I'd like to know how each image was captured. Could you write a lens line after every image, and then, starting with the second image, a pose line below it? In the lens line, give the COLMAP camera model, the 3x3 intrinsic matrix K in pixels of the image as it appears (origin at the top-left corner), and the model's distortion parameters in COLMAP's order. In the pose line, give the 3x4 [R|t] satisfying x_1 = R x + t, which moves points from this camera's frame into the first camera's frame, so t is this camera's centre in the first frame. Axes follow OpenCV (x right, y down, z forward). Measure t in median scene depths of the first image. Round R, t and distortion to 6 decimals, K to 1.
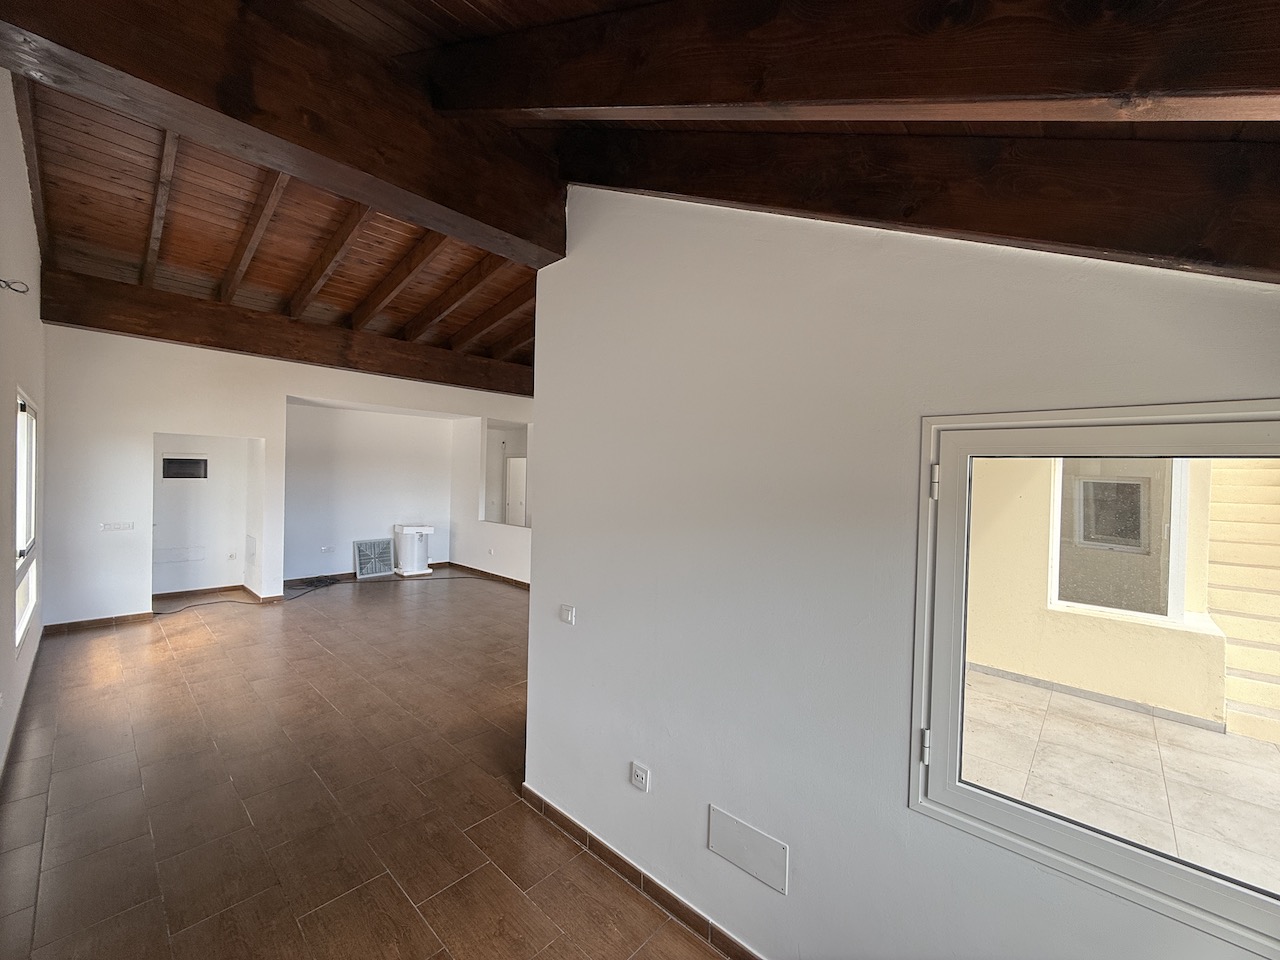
lens RADIAL K [[509.1, 0, 639.5], [0, 509.1, 481.6], [0, 0, 1]] dist [0.006408, 0.000082]
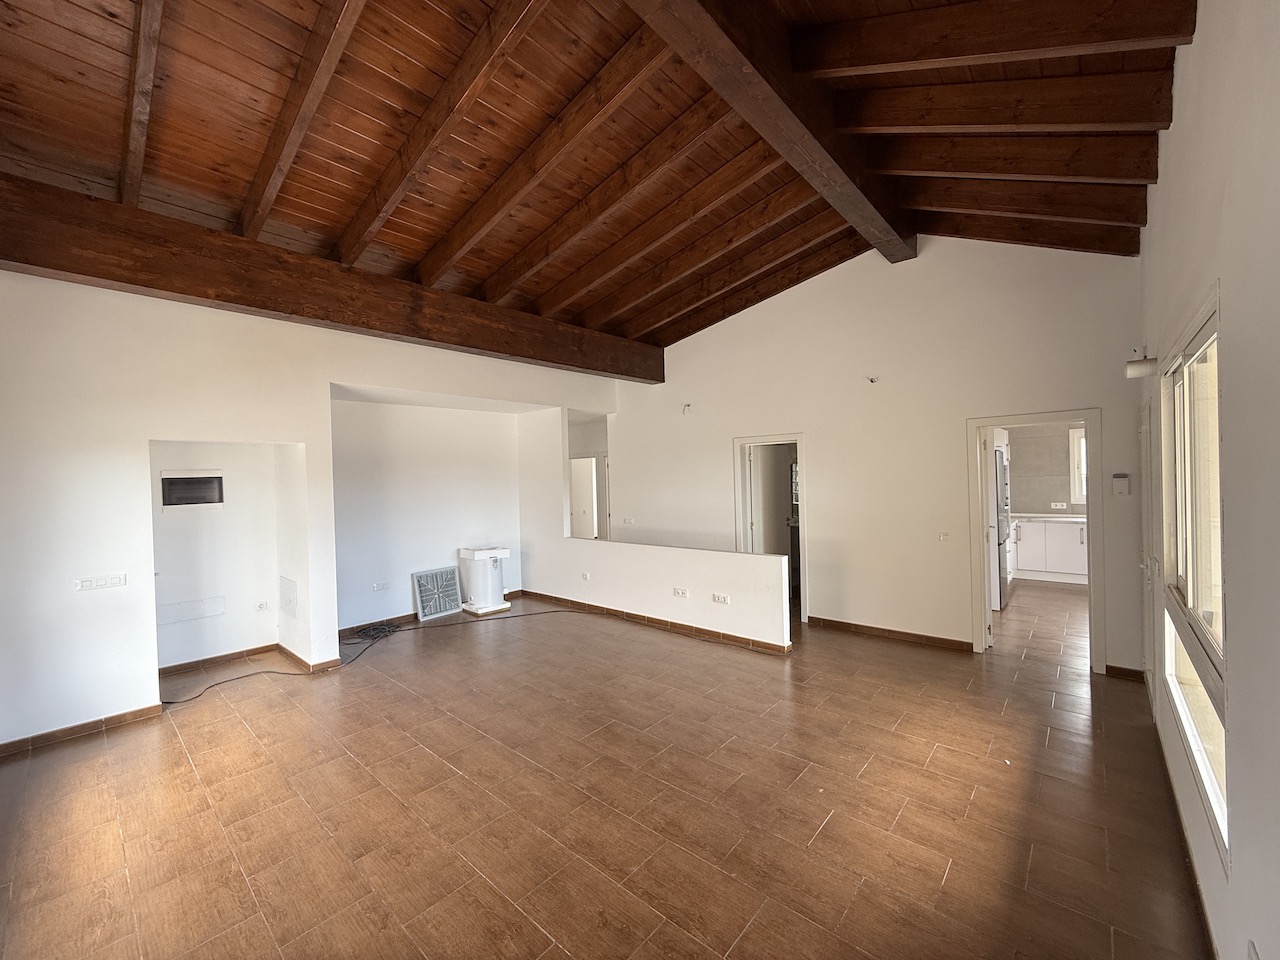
lens RADIAL K [[509.1, 0, 639.8], [0, 509.1, 481.5], [0, 0, 1]] dist [0.006408, 0.000082]
pose [[0.998459, -0.051847, 0.019792, -0.292297], [0.051846, 0.998655, 0.000572, -0.006603], [-0.019795, 0.000455, 0.999804, 0.286194]]
